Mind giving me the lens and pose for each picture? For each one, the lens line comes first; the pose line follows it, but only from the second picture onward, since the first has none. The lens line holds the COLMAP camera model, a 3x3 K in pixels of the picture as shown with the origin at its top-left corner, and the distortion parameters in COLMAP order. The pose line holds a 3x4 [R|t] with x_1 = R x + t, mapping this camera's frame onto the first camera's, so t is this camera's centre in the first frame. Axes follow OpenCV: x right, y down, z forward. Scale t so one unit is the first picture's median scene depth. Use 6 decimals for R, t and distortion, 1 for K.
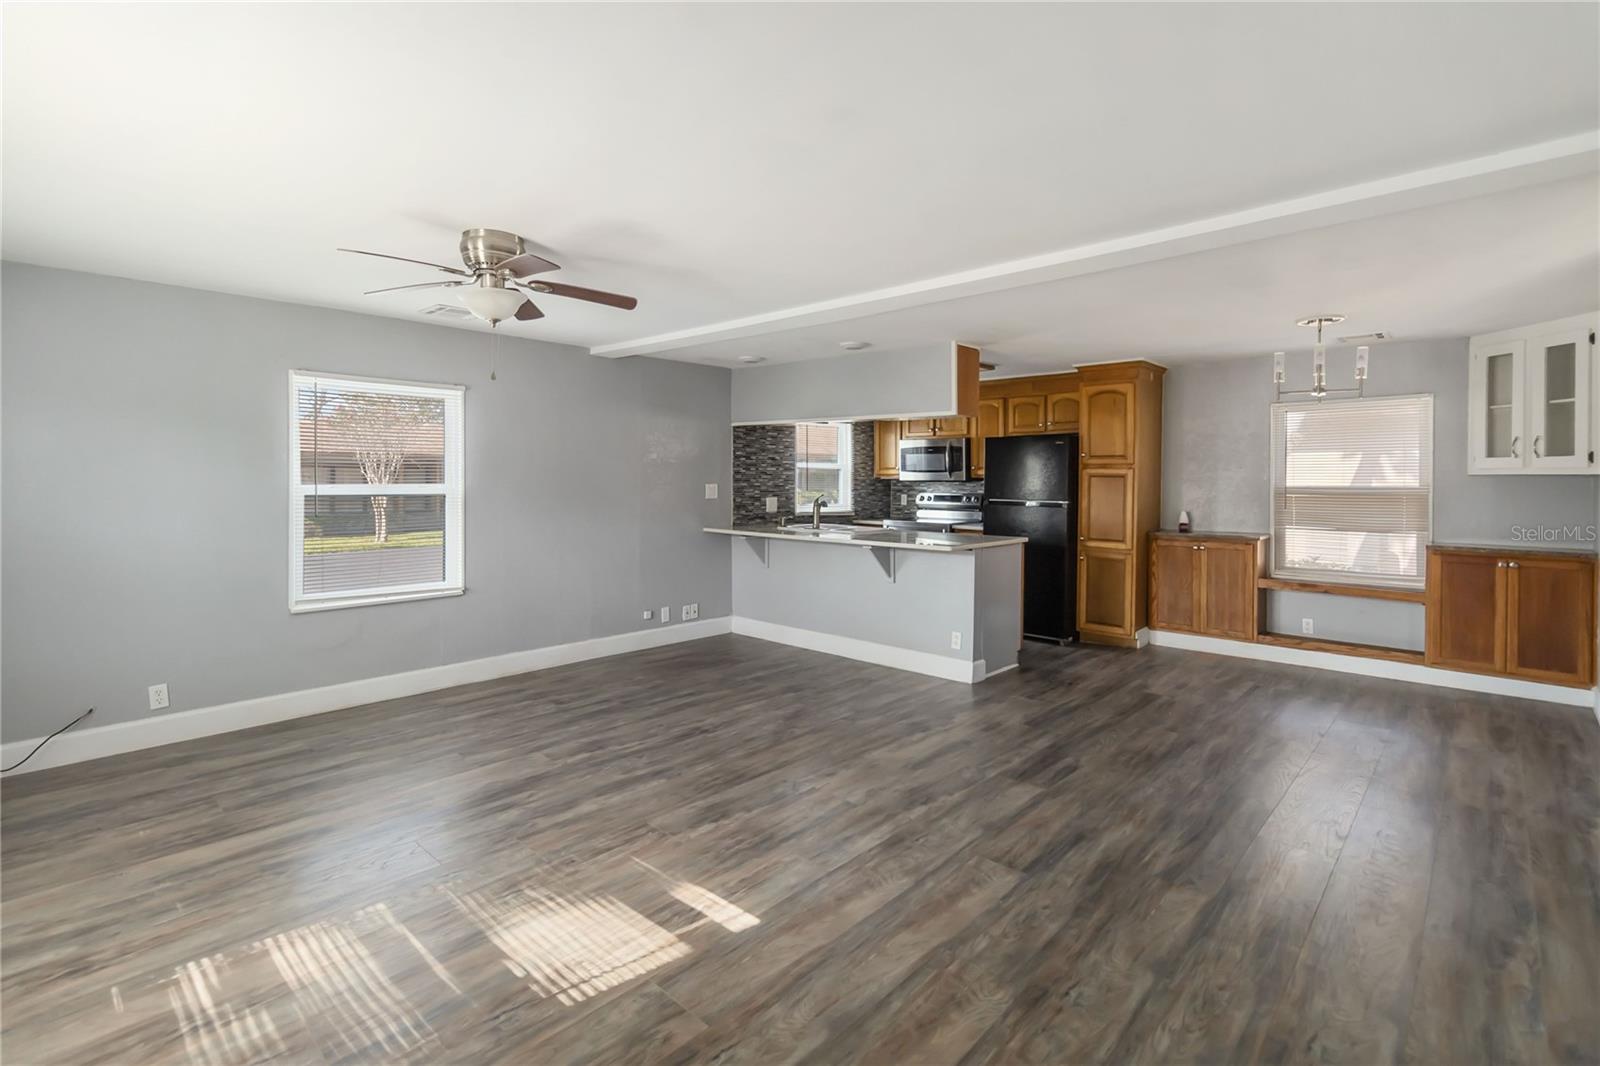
lens RADIAL K [[746.2, 0, 799.9], [0, 746.2, 478.0], [0, 0, 1]] dist [0.002306, 0.000362]
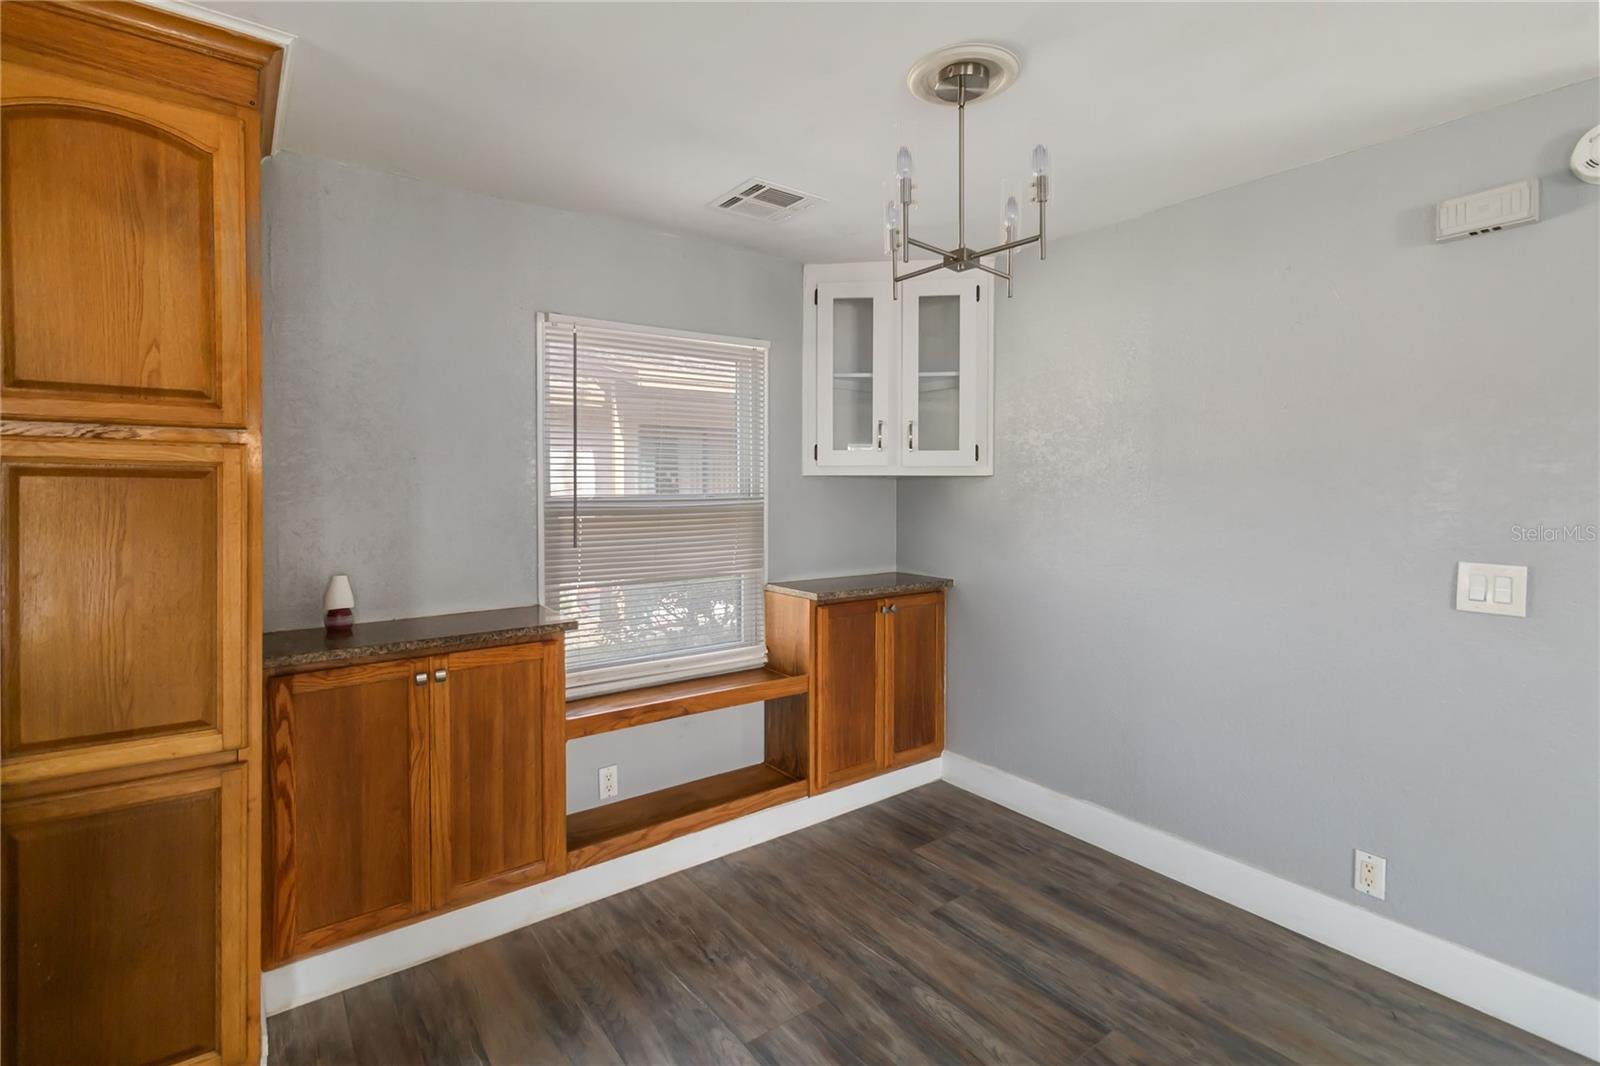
lens RADIAL K [[739.2, 0, 803.3], [0, 739.2, 499.5], [0, 0, 1]] dist [0.002099, 0.000334]
pose [[0.172018, -0.024383, 0.984792, 0.218425], [0.000174, 0.999694, 0.024721, 0.000464], [-0.985094, -0.004081, 0.171970, 0.756439]]
